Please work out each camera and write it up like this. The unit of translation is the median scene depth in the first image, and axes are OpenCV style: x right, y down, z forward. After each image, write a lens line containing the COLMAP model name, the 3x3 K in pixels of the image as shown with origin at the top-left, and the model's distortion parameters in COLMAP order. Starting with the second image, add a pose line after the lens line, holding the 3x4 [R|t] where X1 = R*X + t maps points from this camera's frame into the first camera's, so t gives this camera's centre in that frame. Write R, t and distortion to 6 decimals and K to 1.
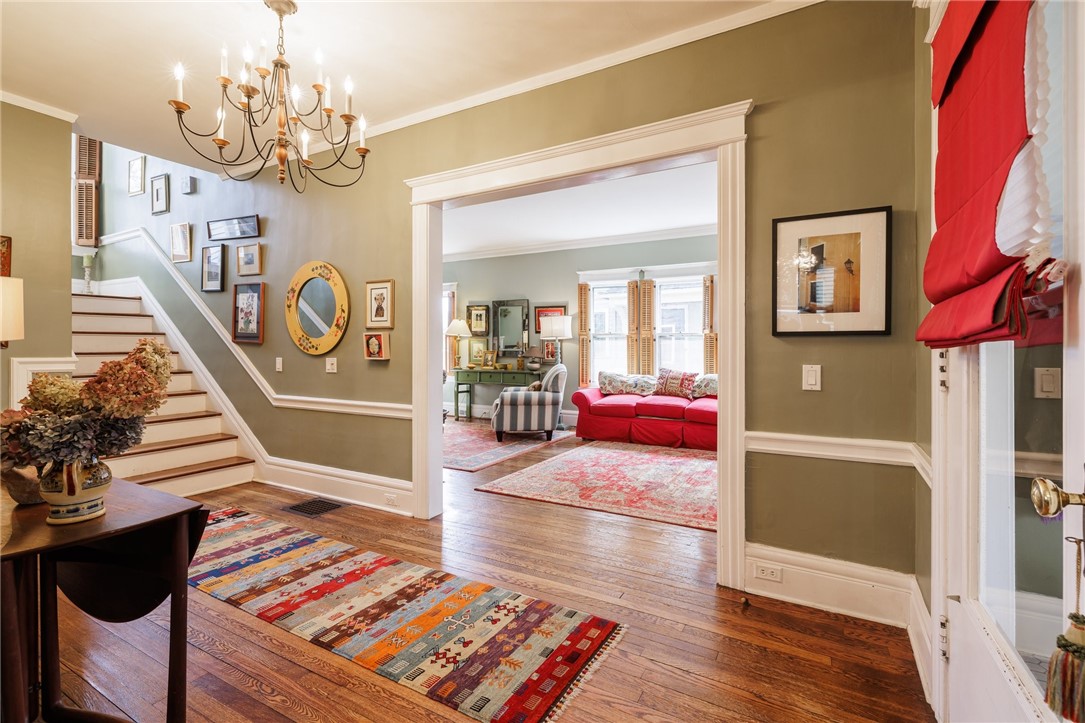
lens RADIAL K [[461.2, 0, 545.8], [0, 461.2, 354.1], [0, 0, 1]] dist [0.001047, -0.000302]
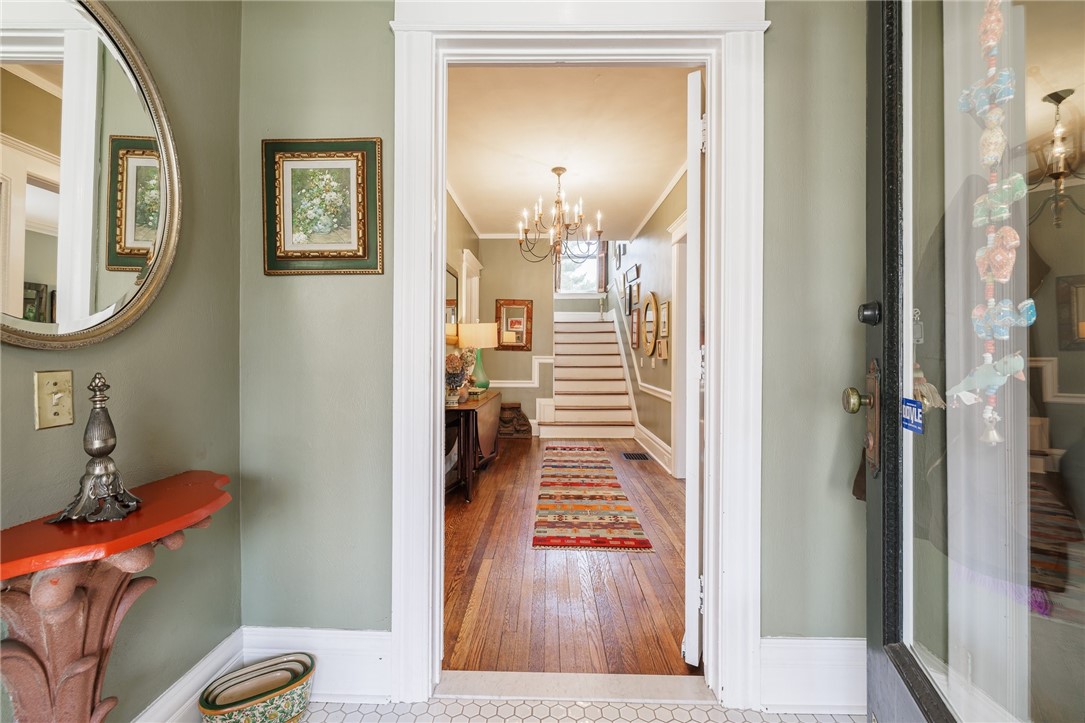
lens RADIAL K [[461.2, 0, 547.8], [0, 461.2, 353.9], [0, 0, 1]] dist [0.001047, -0.000302]
pose [[0.469280, -0.009468, -0.882999, 1.147512], [0.010133, 0.999934, -0.005337, -0.001009], [0.882992, -0.006443, 0.469345, 0.061224]]
